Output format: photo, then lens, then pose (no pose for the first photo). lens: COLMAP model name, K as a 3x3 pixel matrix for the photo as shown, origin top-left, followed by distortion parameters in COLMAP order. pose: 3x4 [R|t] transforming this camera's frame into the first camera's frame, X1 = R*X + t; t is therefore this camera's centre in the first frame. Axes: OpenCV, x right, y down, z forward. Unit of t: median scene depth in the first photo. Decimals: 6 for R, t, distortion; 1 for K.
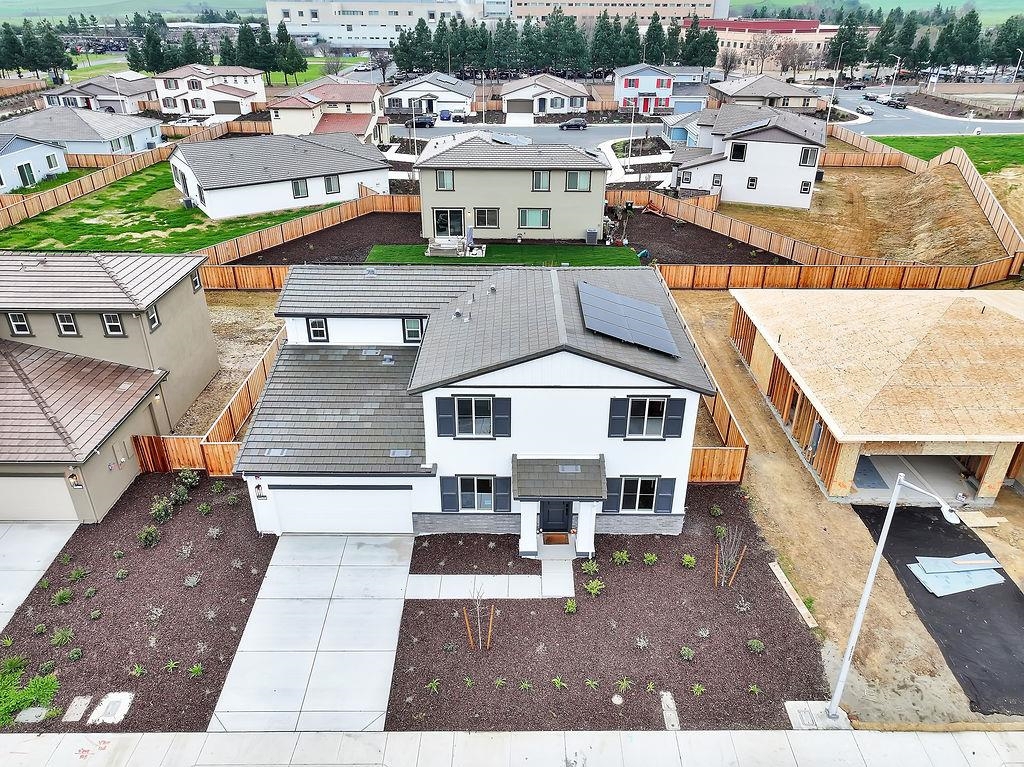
lens RADIAL K [[722.0, 0, 513.5], [0, 722.0, 380.4], [0, 0, 1]] dist [0.001980, 0.009525]
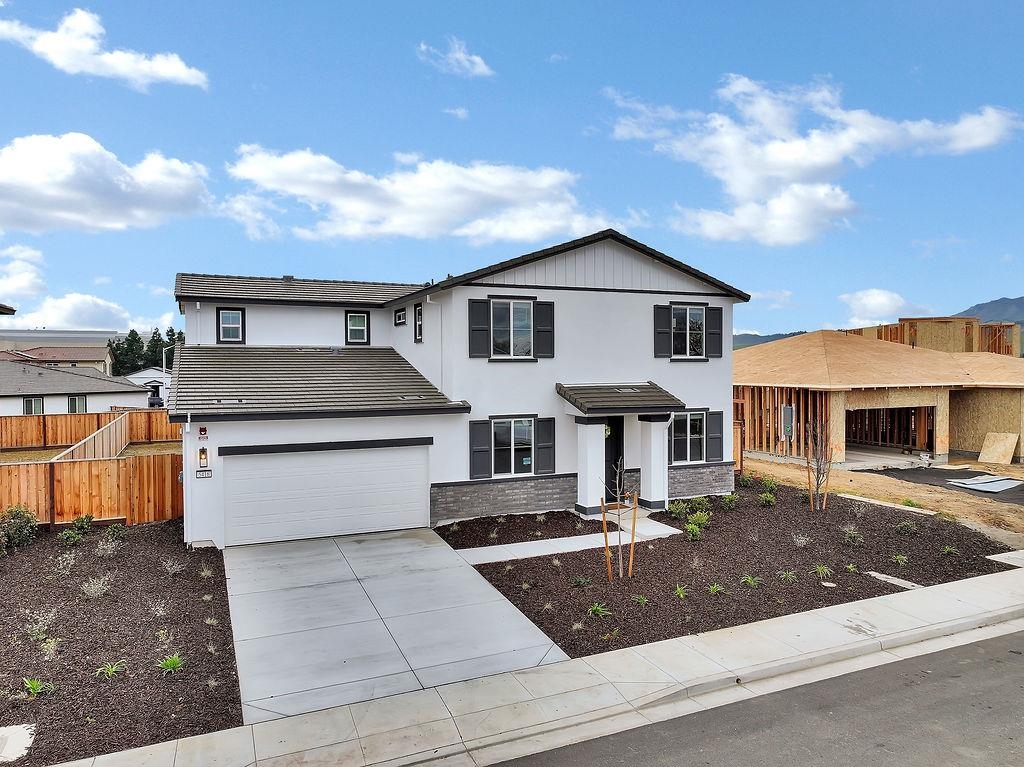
lens RADIAL K [[722.0, 0, 514.7], [0, 722.0, 383.0], [0, 0, 1]] dist [0.001980, 0.009525]
pose [[0.913989, -0.017234, 0.405373, -0.354656], [0.197372, 0.891805, -0.407098, 0.403463], [-0.354498, 0.452092, 0.818501, 0.347507]]
